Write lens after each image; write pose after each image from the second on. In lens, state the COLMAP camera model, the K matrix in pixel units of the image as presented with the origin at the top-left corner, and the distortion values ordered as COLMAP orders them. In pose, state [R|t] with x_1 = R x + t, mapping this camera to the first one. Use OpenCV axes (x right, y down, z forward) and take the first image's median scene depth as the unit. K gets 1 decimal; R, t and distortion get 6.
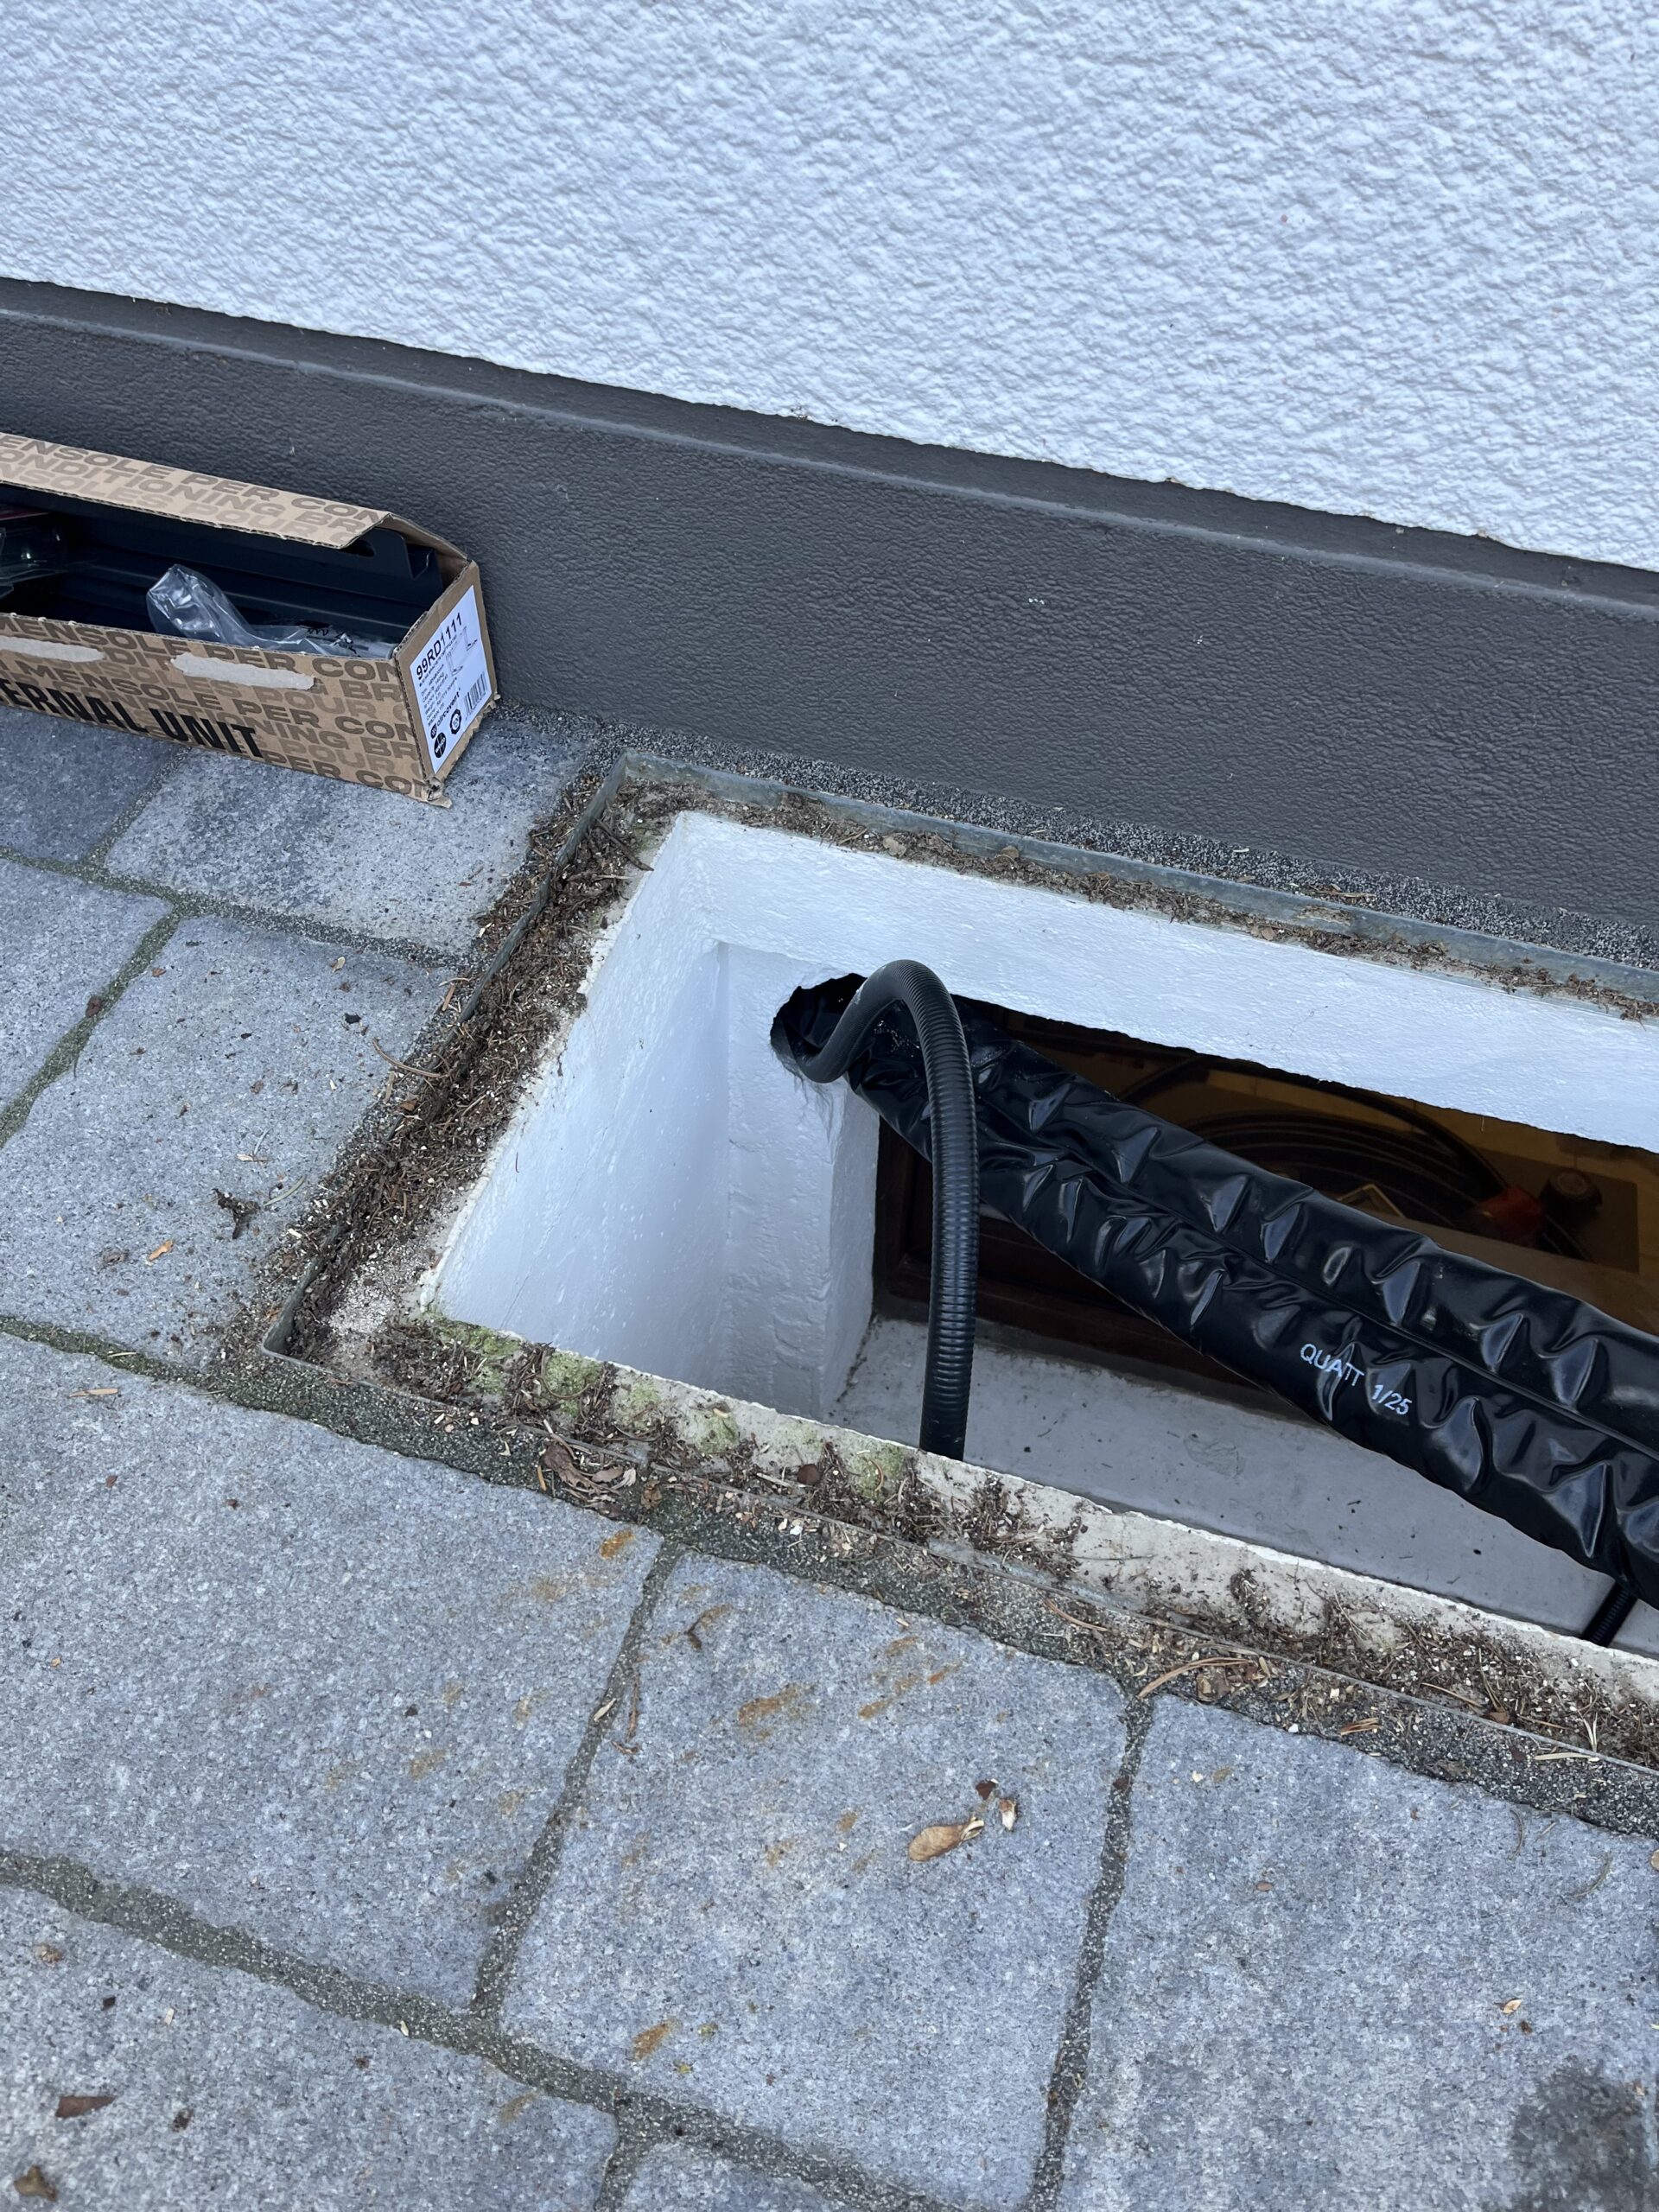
lens RADIAL K [[1660.5, 0, 829.5], [0, 1660.5, 1106.0], [0, 0, 1]] dist [0.118944, -0.166645]
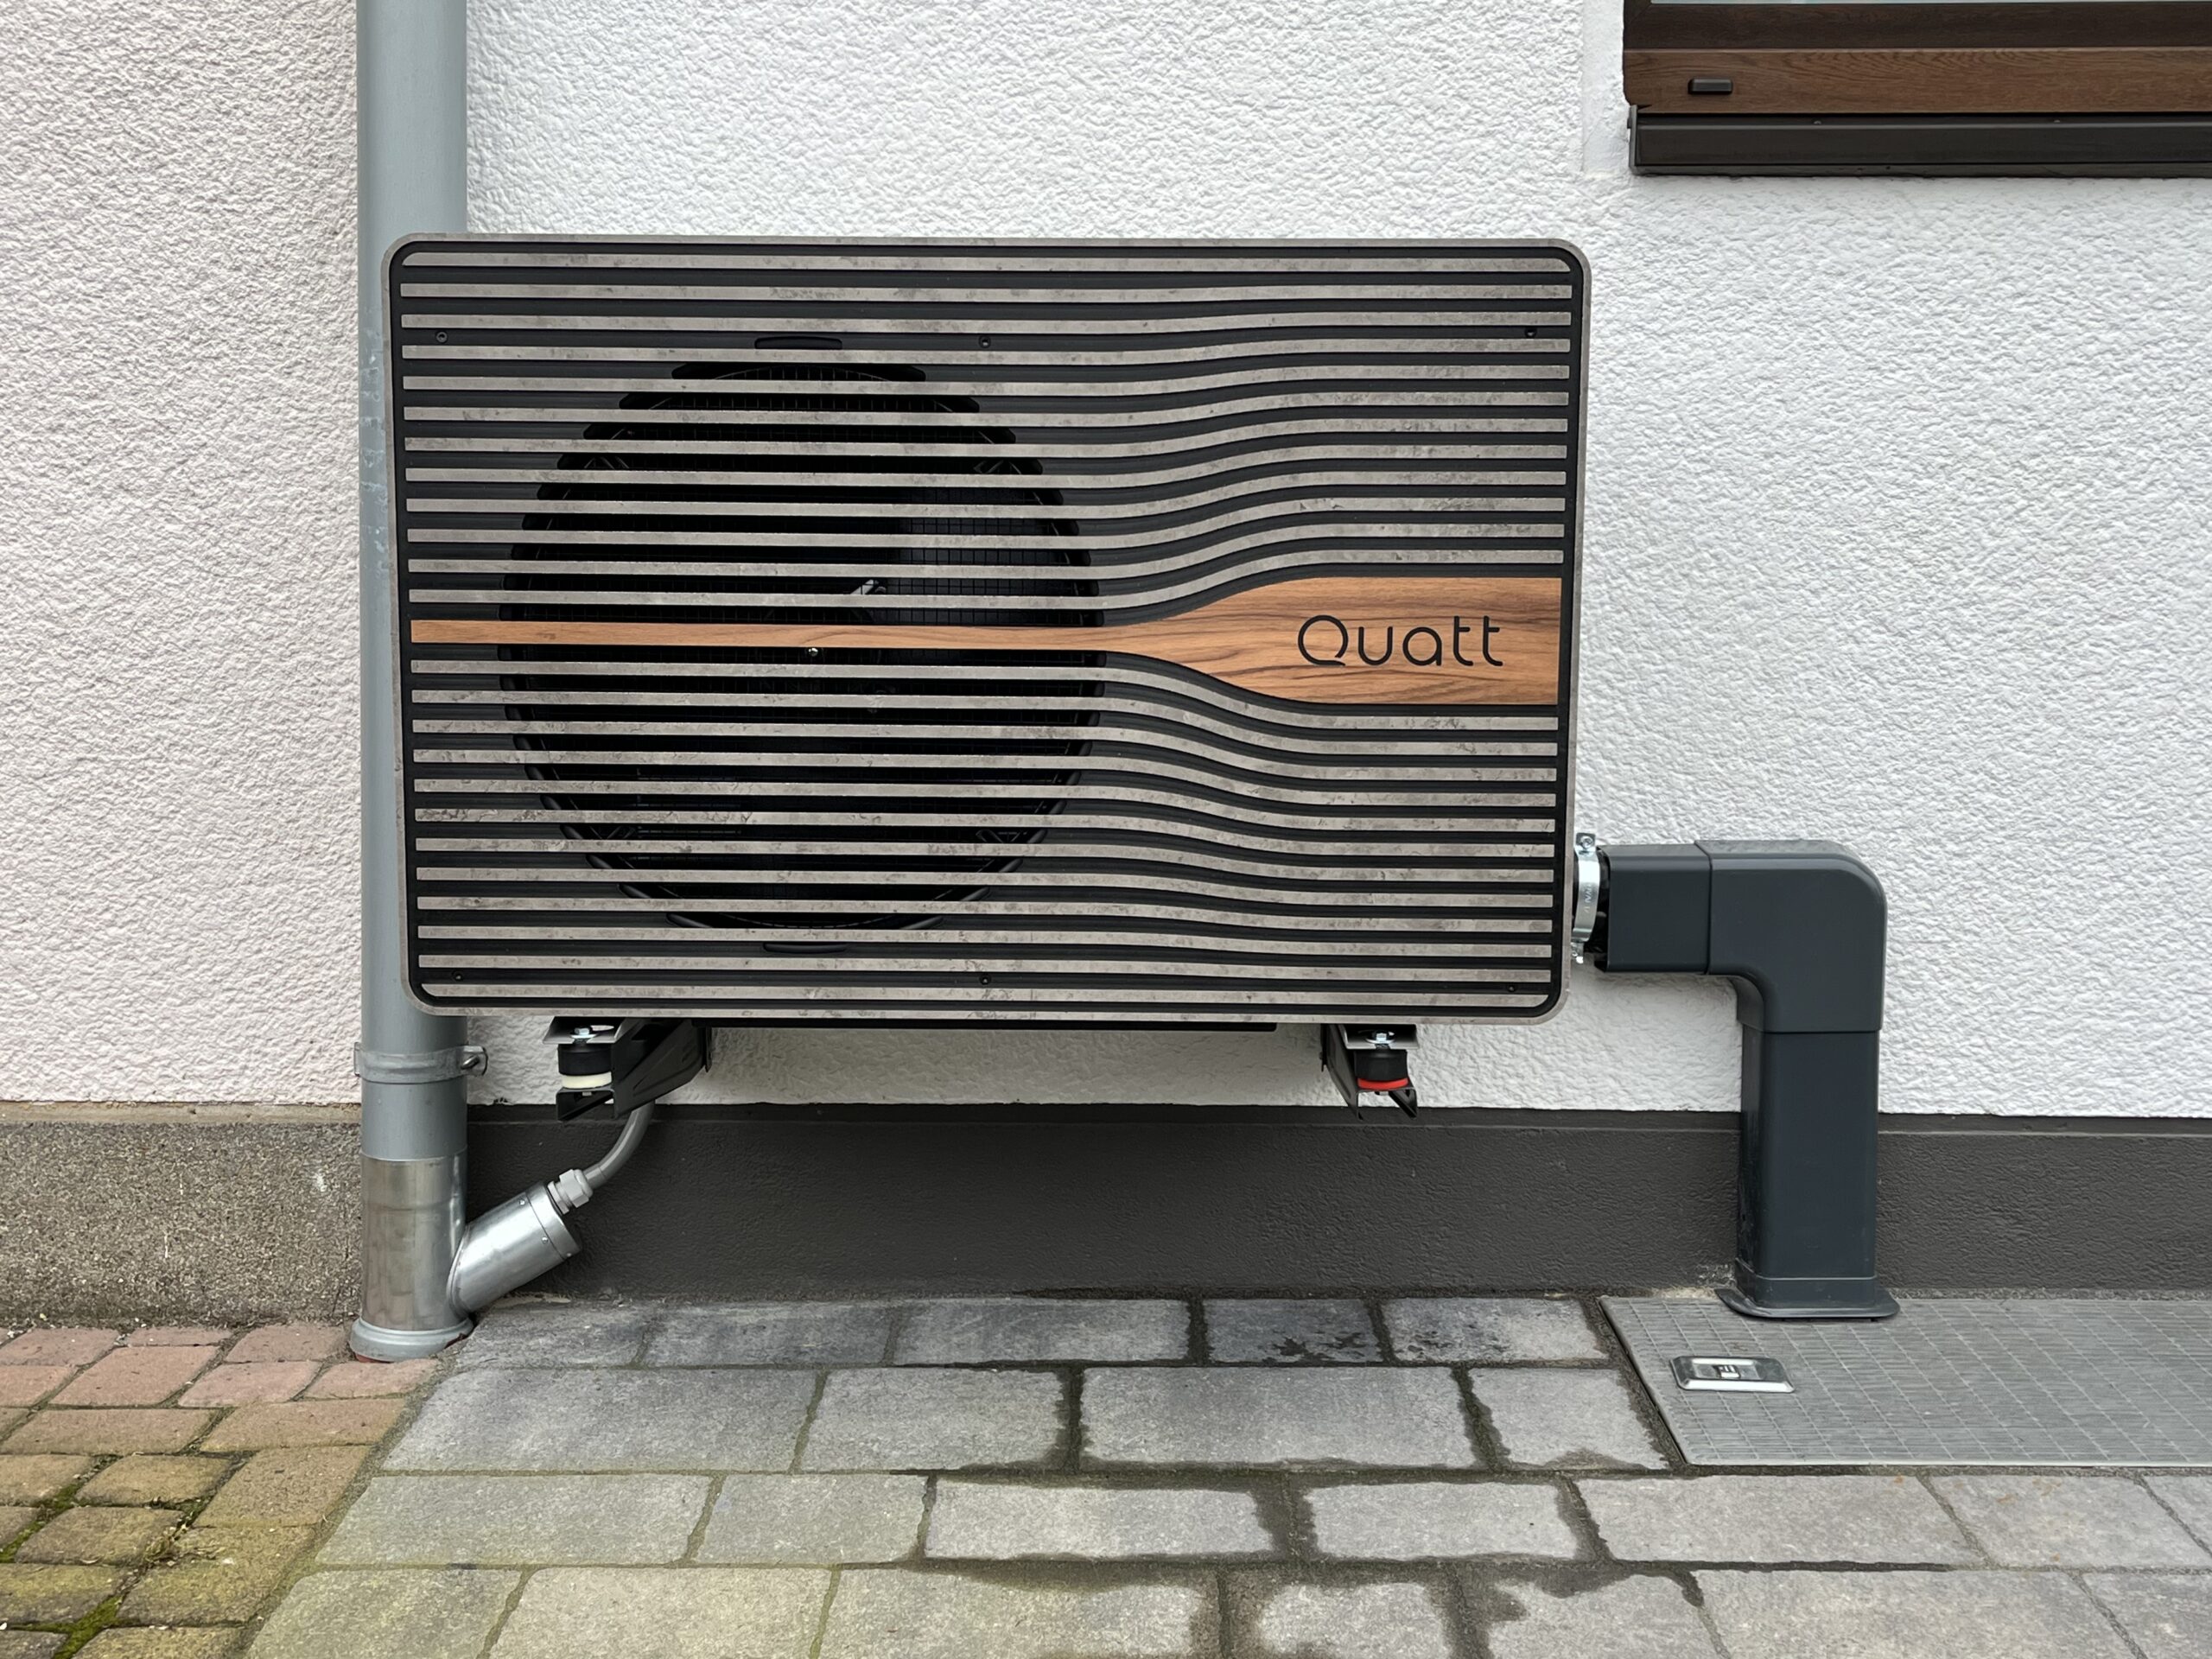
lens RADIAL K [[2445.6, 0, 1106.0], [0, 2445.6, 829.5], [0, 0, 1]] dist [0.062190, -0.125821]
pose [[0.952876, -0.052572, 0.298770, -1.903032], [0.236965, 0.743908, -0.624859, 1.298724], [-0.189408, 0.666211, 0.721310, -1.603861]]
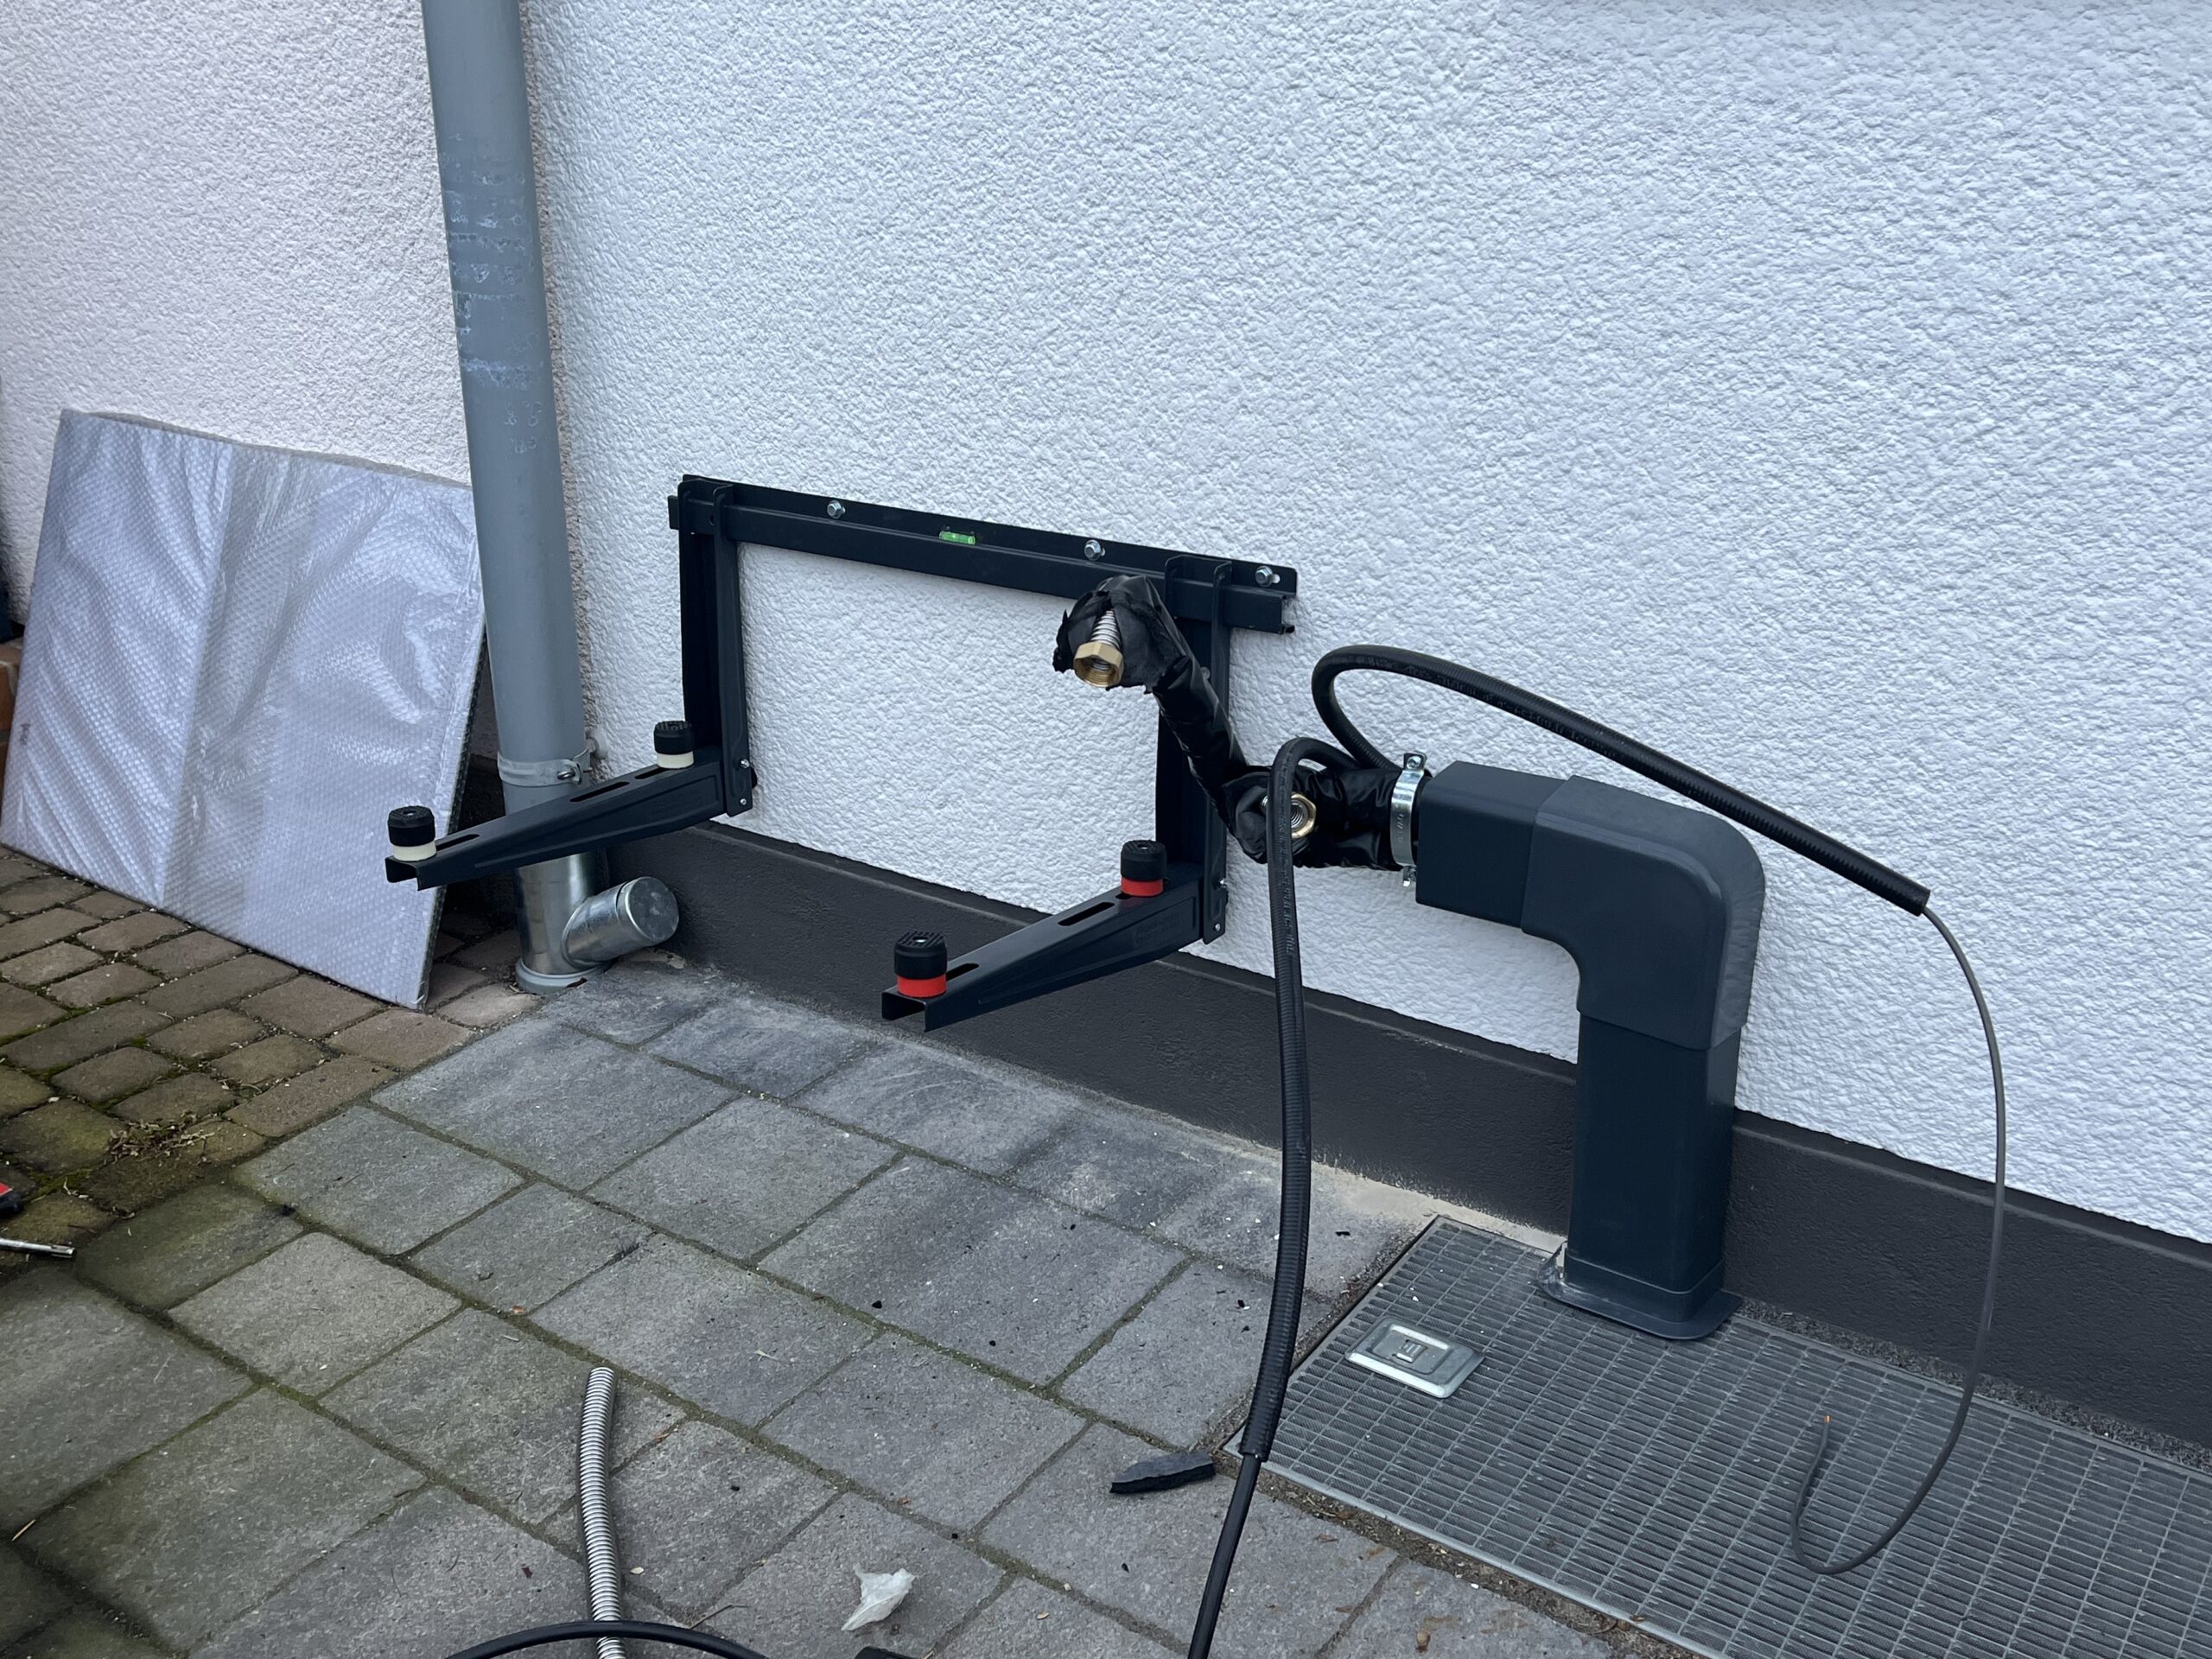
lens RADIAL K [[2169.7, 0, 1106.0], [0, 2169.7, 829.5], [0, 0, 1]] dist [0.036375, -0.016703]
pose [[0.950964, 0.076786, -0.299620, 0.269450], [-0.203032, 0.885748, -0.417406, 0.608525], [0.233337, 0.457771, 0.857904, -1.646100]]
